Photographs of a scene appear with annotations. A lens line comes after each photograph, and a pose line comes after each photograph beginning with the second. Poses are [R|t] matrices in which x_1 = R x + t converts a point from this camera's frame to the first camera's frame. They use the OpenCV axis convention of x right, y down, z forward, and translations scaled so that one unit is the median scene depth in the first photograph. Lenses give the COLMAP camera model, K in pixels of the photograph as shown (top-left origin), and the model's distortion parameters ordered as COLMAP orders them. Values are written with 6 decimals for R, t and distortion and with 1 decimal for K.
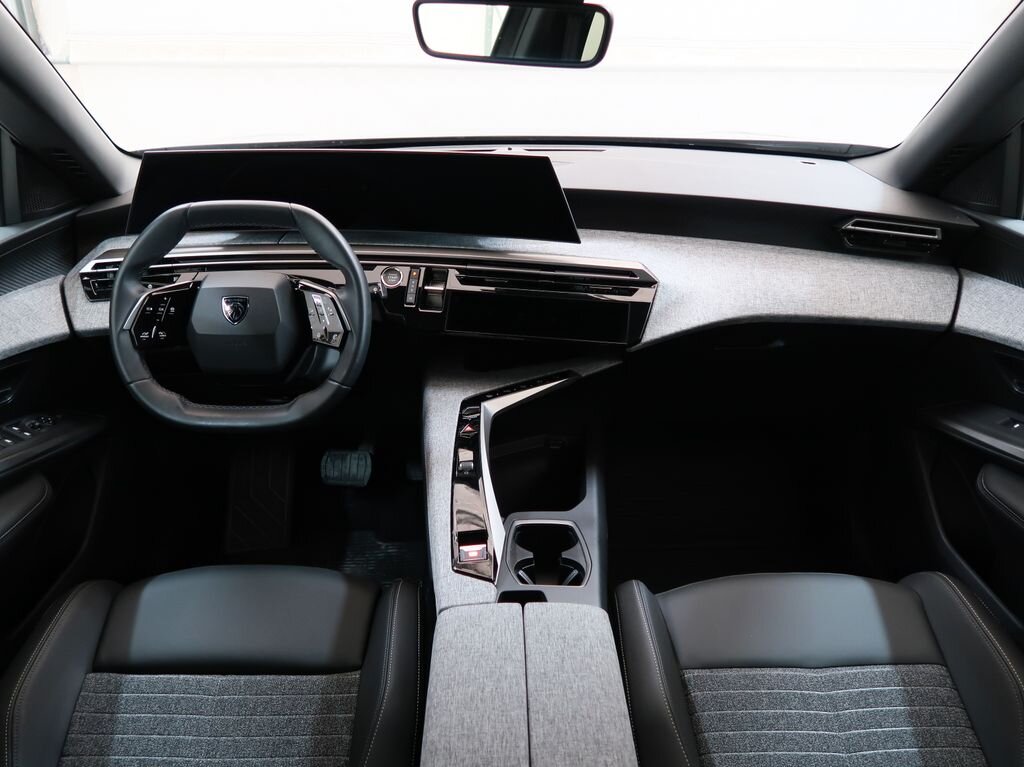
lens RADIAL K [[825.5, 0, 507.9], [0, 825.5, 377.0], [0, 0, 1]] dist [-0.015418, -0.001161]
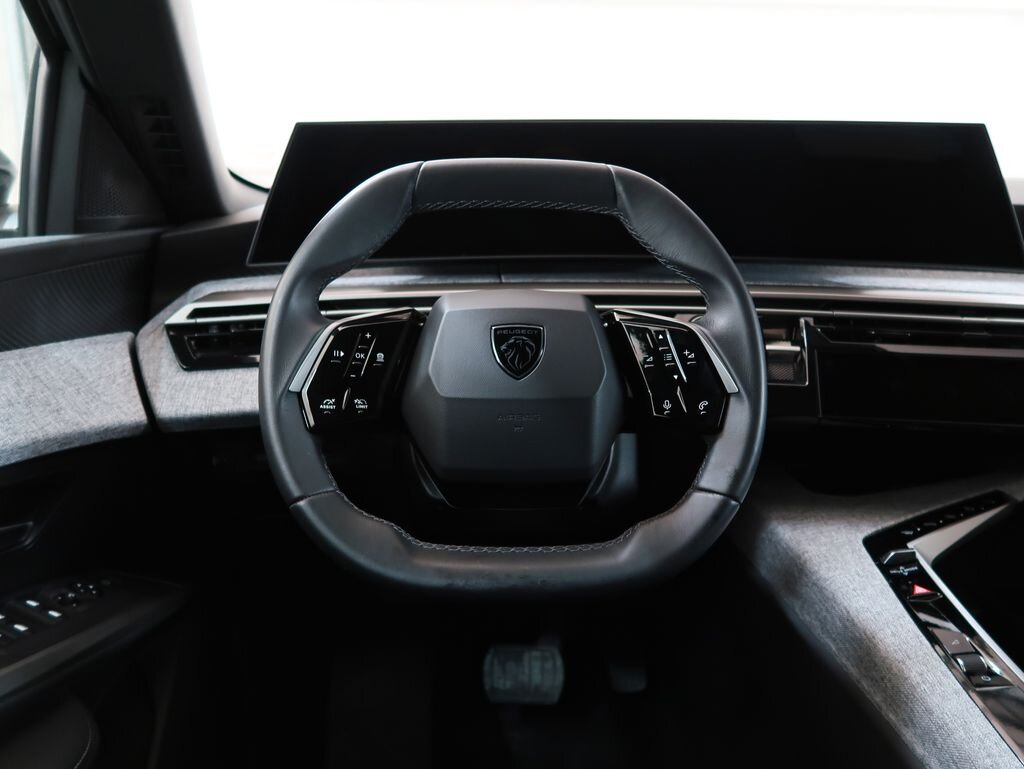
lens RADIAL K [[877.4, 0, 521.9], [0, 877.4, 374.8], [0, 0, 1]] dist [-0.020323, 0.003685]
pose [[0.999337, -0.005323, 0.036007, -0.300704], [0.012942, 0.976570, -0.214811, 0.042091], [-0.034020, 0.215134, 0.975992, 0.413058]]
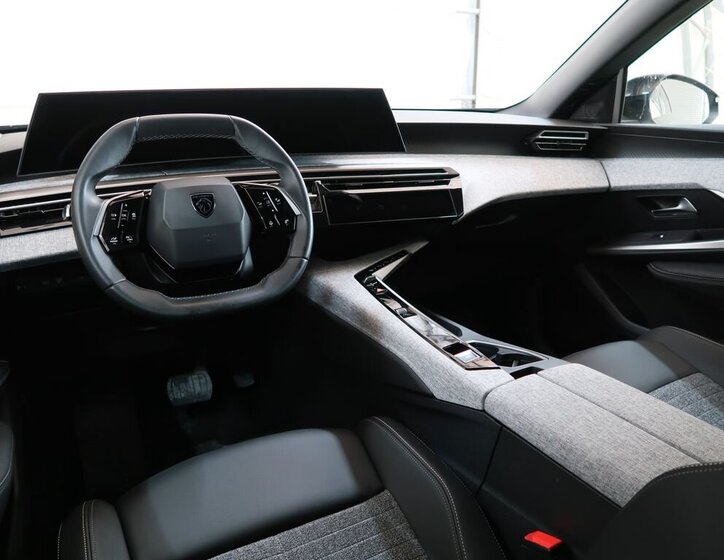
lens RADIAL K [[577.9, 0, 362.0], [0, 577.9, 280.0], [0, 0, 1]] dist [-0.015340, 0.000882]
pose [[0.884845, -0.154409, 0.439554, -0.431410], [0.210308, 0.974264, -0.081117, 0.107300], [-0.415716, 0.164218, 0.894546, 0.203847]]
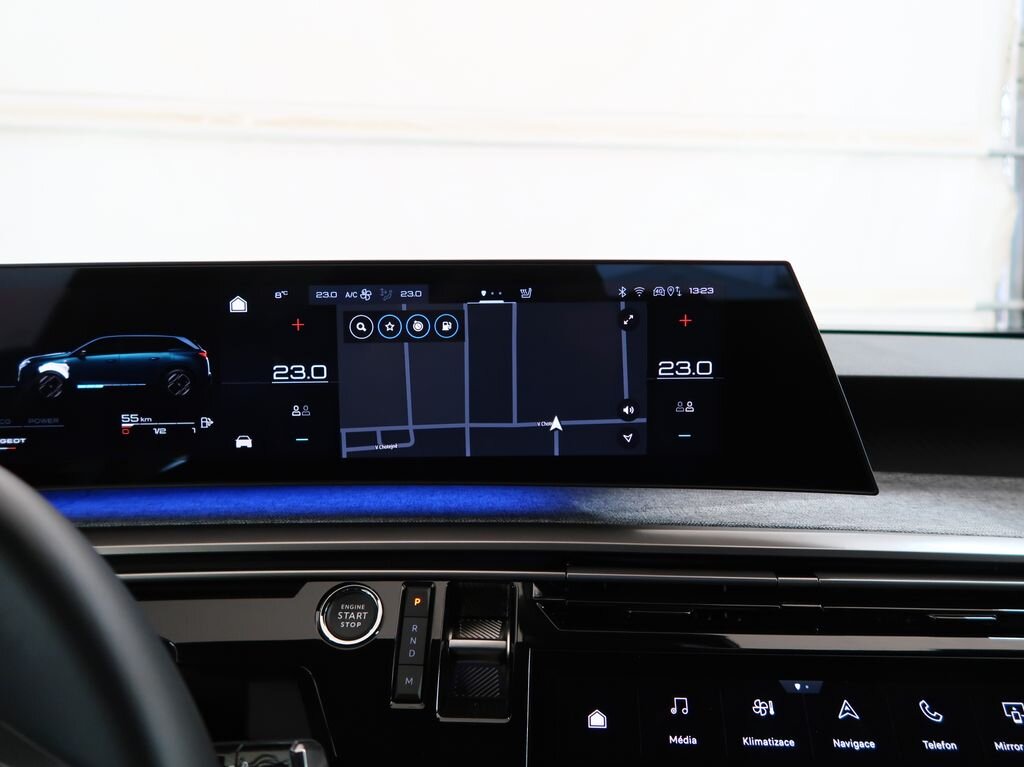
lens RADIAL K [[791.6, 0, 512.0], [0, 791.6, 383.5], [0, 0, 1]] dist [-0.015268, 0.001788]
pose [[0.993155, -0.019649, 0.115140, -0.112362], [0.056940, 0.942133, -0.330369, -0.101798], [-0.101985, 0.334664, 0.936802, 0.670417]]
